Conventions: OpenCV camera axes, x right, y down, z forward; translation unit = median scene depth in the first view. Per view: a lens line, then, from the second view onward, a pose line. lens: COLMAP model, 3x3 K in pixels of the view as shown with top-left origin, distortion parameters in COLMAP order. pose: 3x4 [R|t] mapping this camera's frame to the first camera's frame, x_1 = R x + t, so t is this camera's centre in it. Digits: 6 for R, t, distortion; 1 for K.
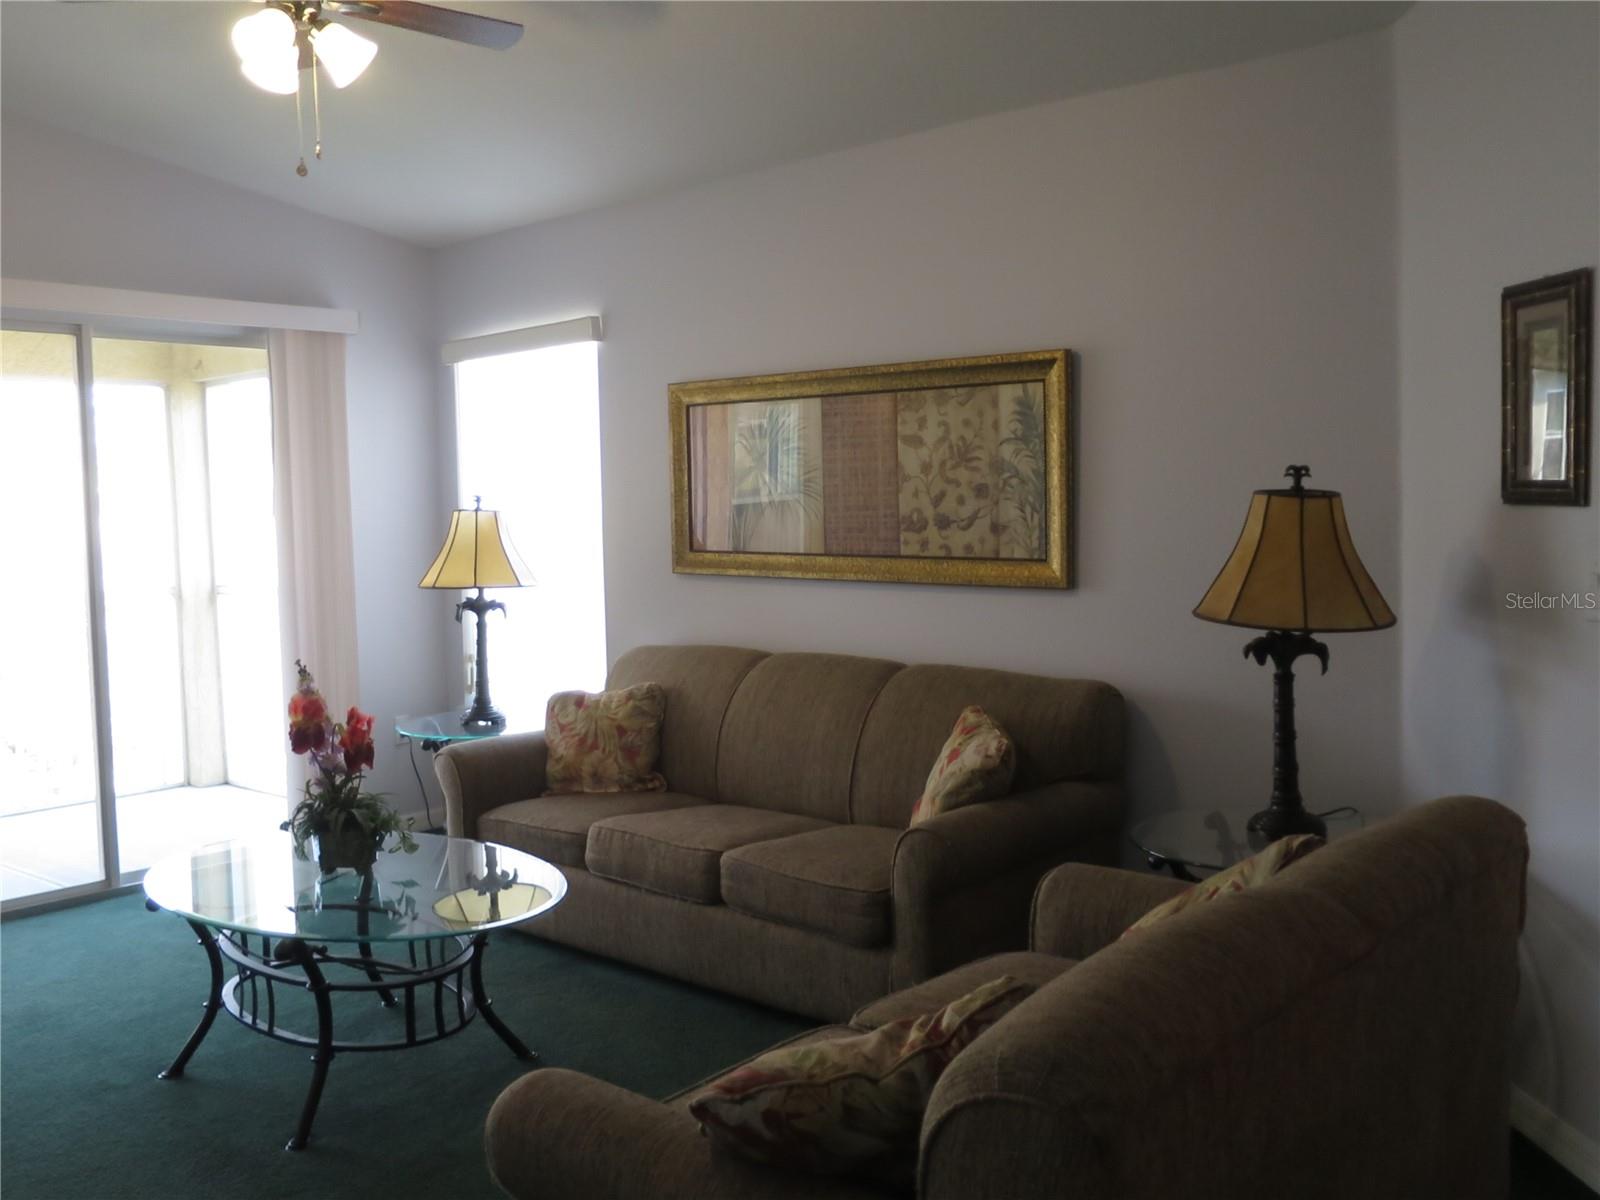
lens RADIAL K [[1419.7, 0, 802.3], [0, 1419.7, 597.2], [0, 0, 1]] dist [-0.019499, -0.013417]
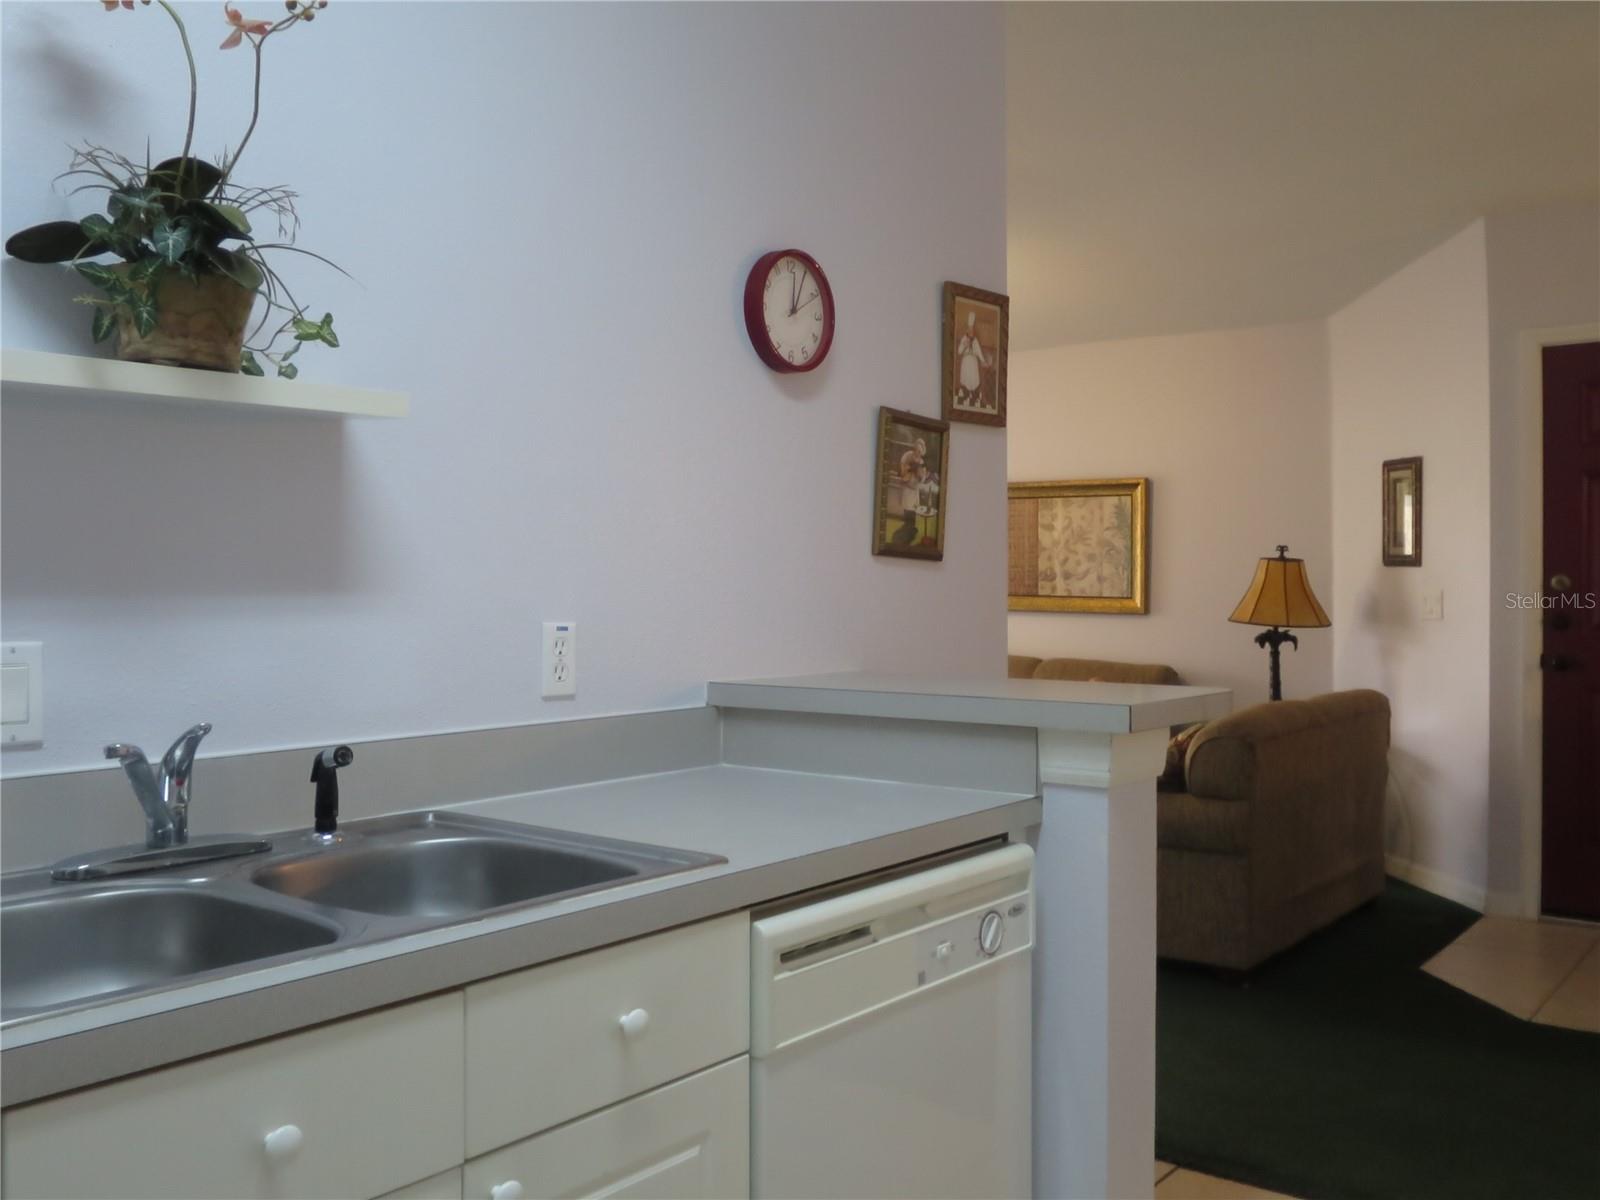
lens RADIAL K [[1419.7, 0, 798.1], [0, 1419.7, 598.0], [0, 0, 1]] dist [-0.019499, -0.013417]
pose [[0.998798, 0.020693, 0.044441, -0.312905], [-0.018249, 0.998335, -0.054726, 0.076730], [-0.045499, 0.053849, 0.997512, -0.713318]]
